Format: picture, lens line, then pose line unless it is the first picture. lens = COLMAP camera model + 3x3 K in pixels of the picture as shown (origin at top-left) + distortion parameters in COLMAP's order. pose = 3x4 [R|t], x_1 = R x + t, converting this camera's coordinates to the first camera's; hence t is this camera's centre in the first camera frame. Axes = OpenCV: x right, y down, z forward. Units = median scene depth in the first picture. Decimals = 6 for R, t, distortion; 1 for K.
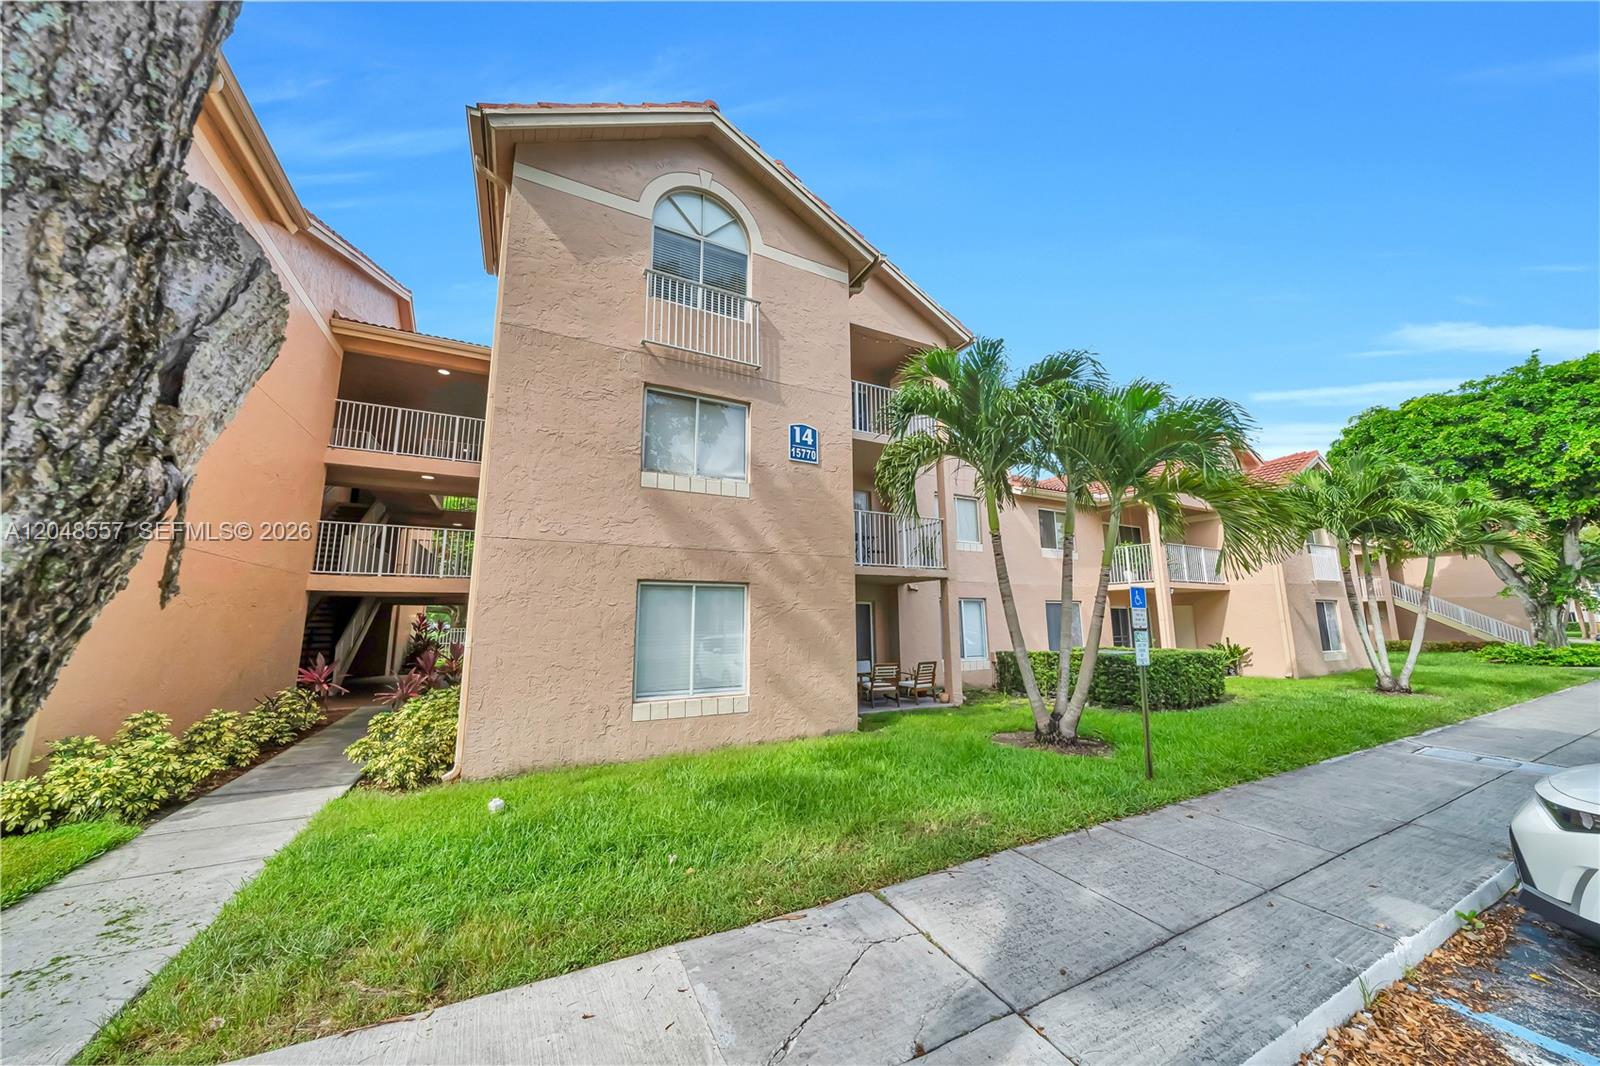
lens RADIAL K [[540.3, 0, 805.7], [0, 540.3, 532.2], [0, 0, 1]] dist [-0.003196, -0.000034]
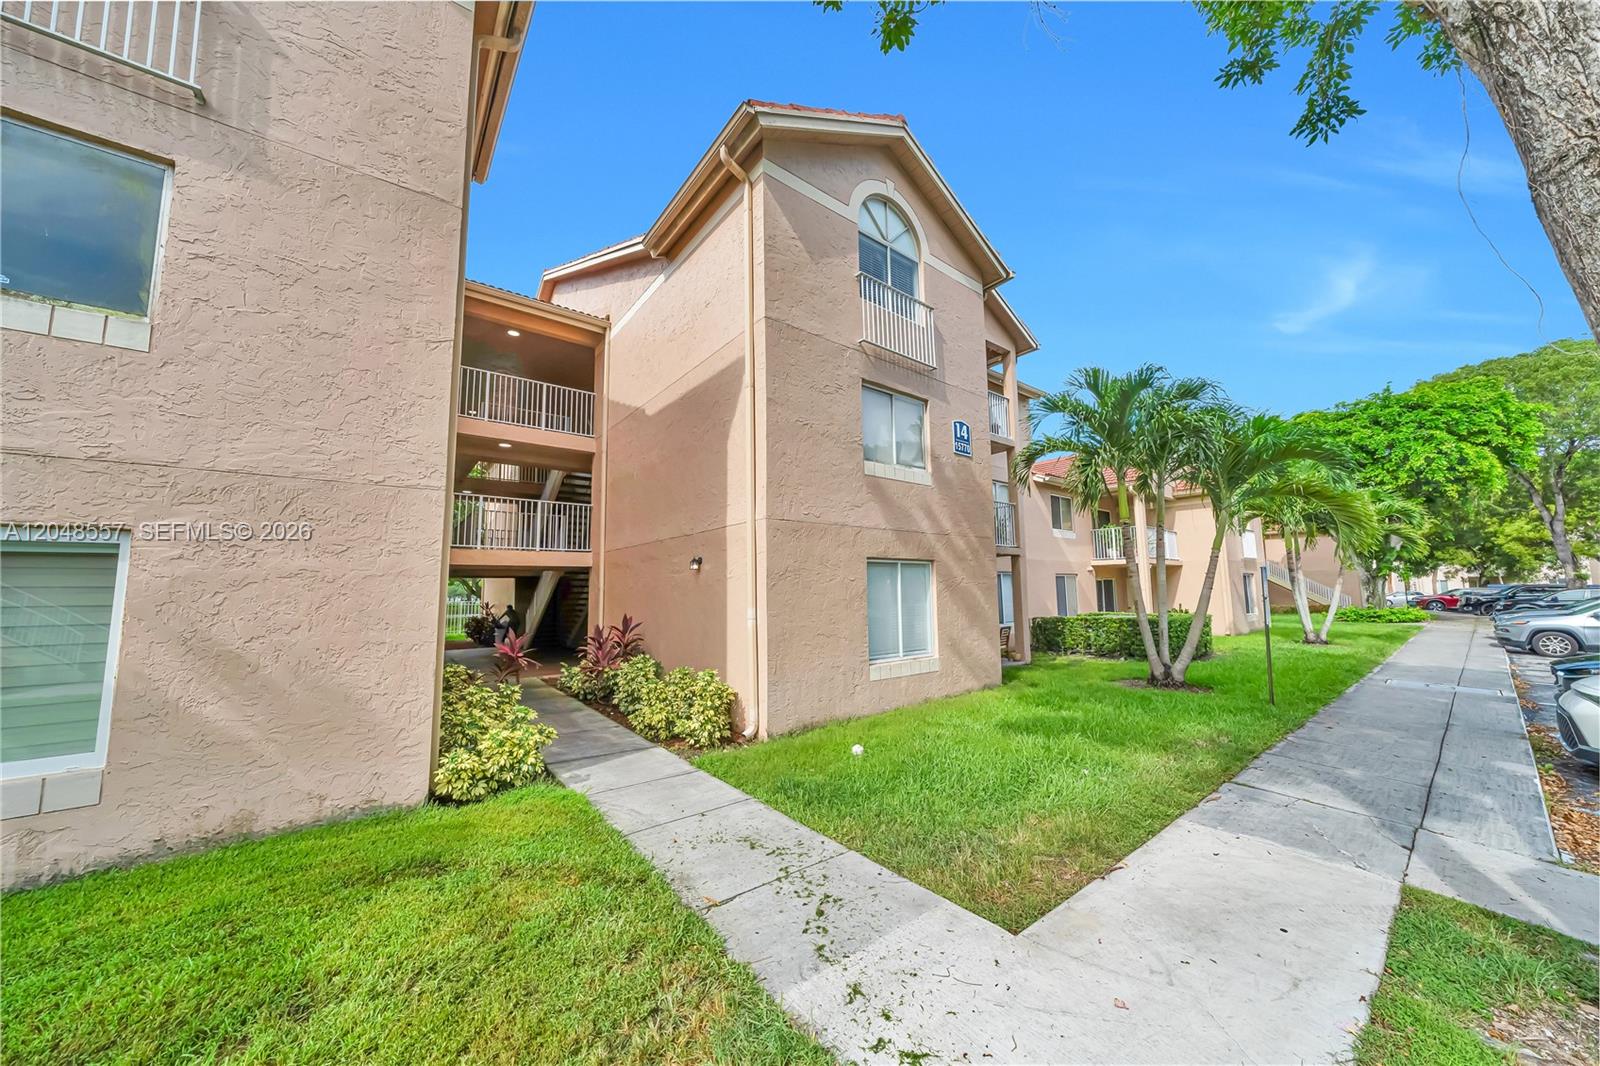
lens RADIAL K [[540.3, 0, 805.7], [0, 540.3, 532.2], [0, 0, 1]] dist [-0.003196, -0.000034]
pose [[0.982203, 0.014490, 0.187261, -0.588717], [-0.024381, 0.998420, 0.050626, -0.017440], [-0.186232, -0.054291, 0.981005, -0.071605]]
